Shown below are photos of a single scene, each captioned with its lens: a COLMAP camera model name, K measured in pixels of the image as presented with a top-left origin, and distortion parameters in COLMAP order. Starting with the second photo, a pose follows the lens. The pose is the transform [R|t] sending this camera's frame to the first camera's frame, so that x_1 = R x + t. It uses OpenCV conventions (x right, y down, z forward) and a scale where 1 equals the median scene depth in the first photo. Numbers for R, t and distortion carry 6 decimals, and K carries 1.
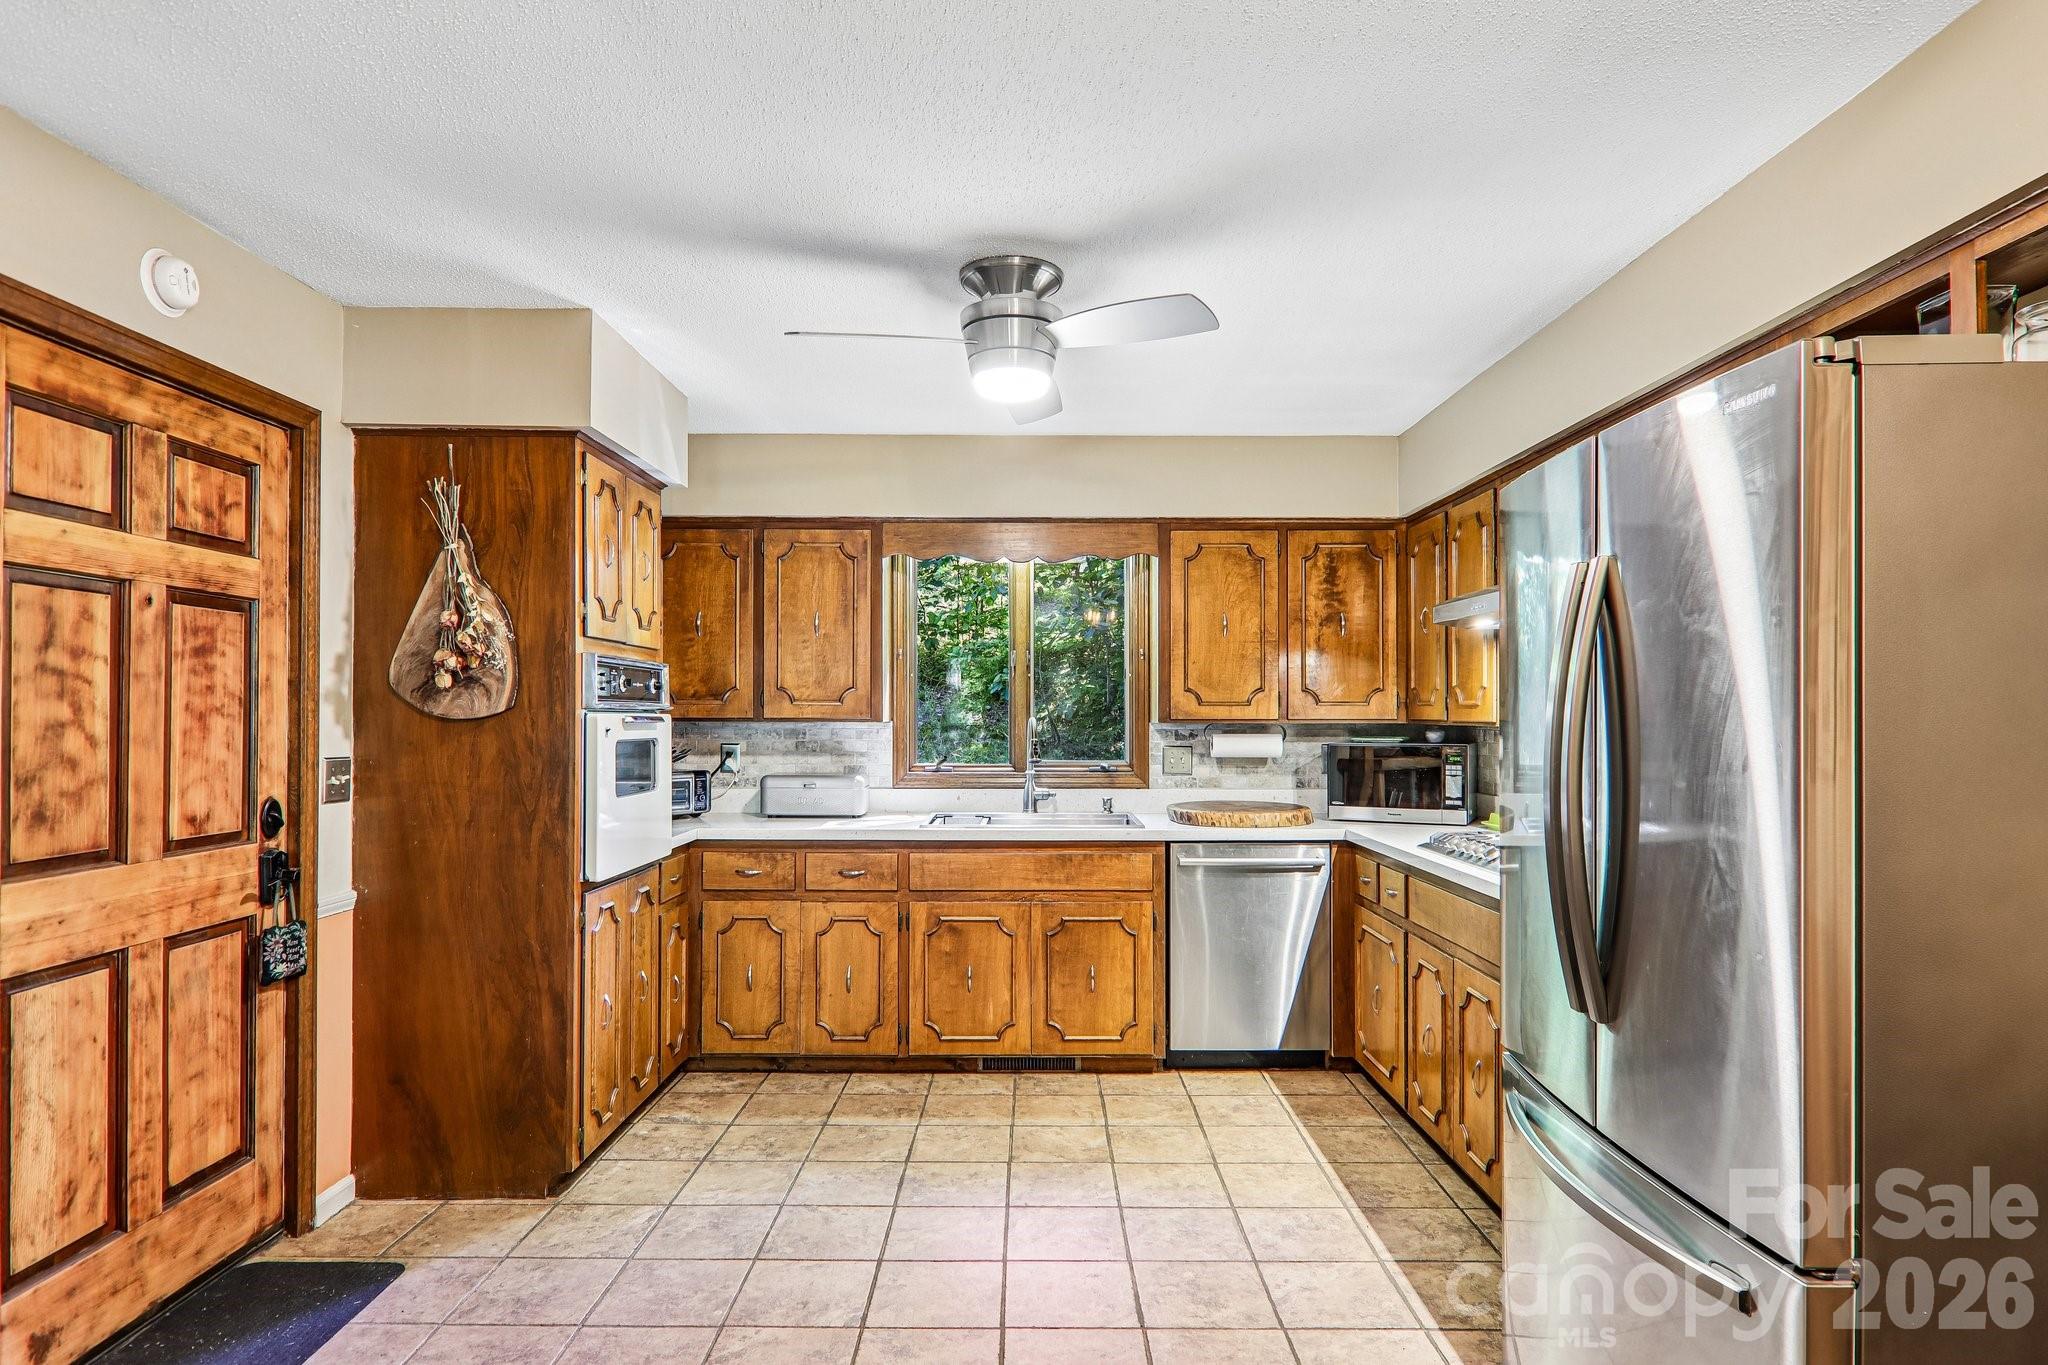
lens RADIAL K [[1131.6, 0, 1027.3], [0, 1131.6, 686.1], [0, 0, 1]] dist [0.012684, -0.000887]
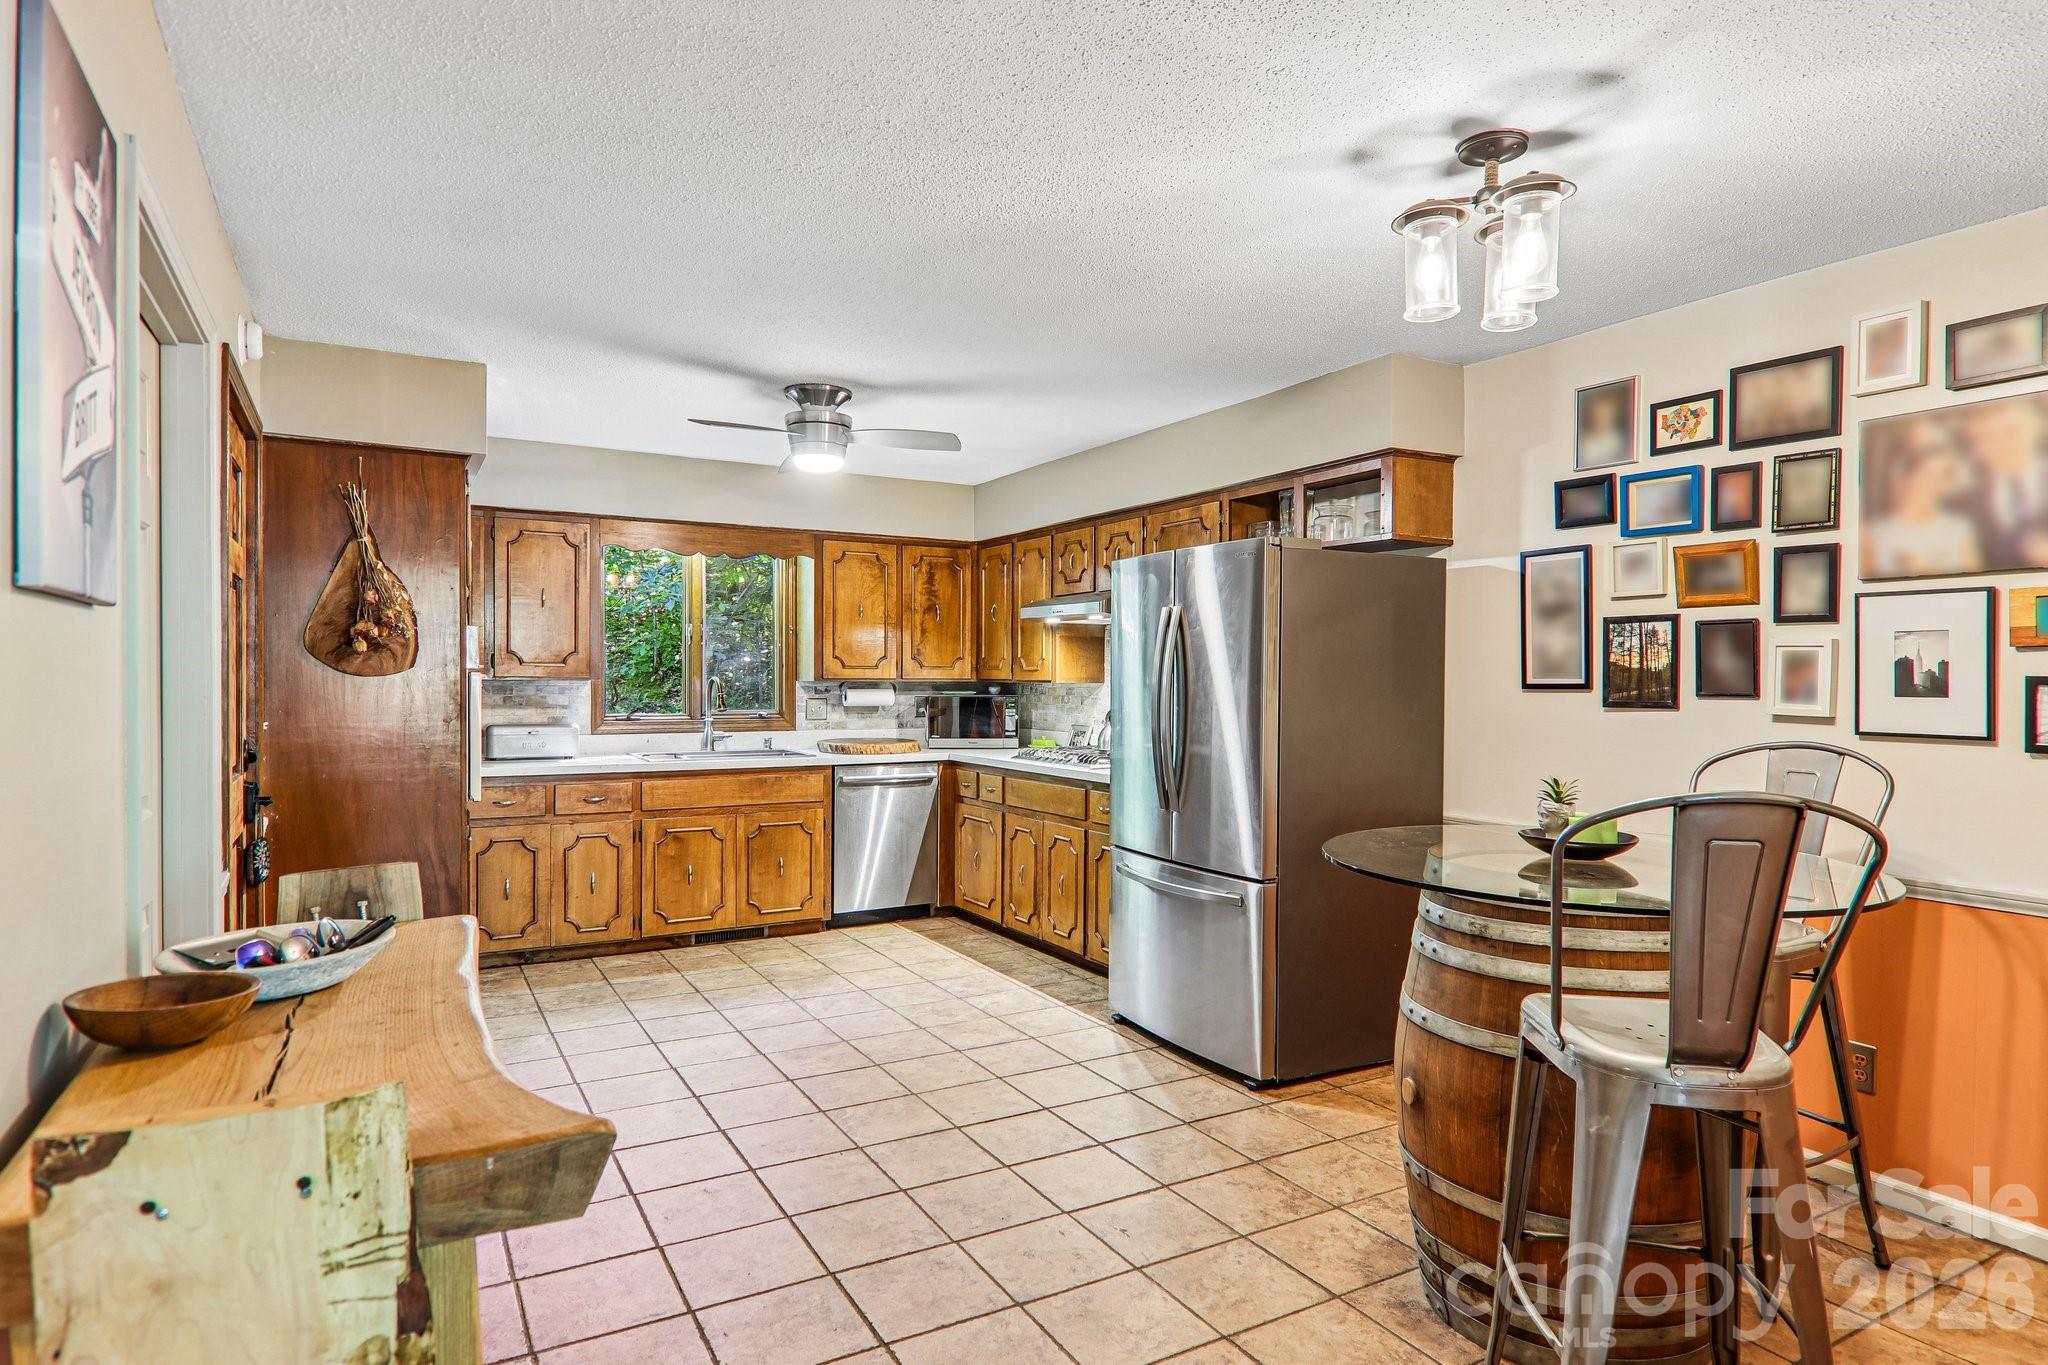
lens RADIAL K [[1152.7, 0, 1025.1], [0, 1152.7, 633.1], [0, 0, 1]] dist [0.022527, -0.018220]
pose [[0.870670, 0.022135, 0.491369, -0.376411], [-0.016474, 0.999739, -0.015845, -0.008000], [-0.491591, 0.005701, 0.870807, -0.363084]]
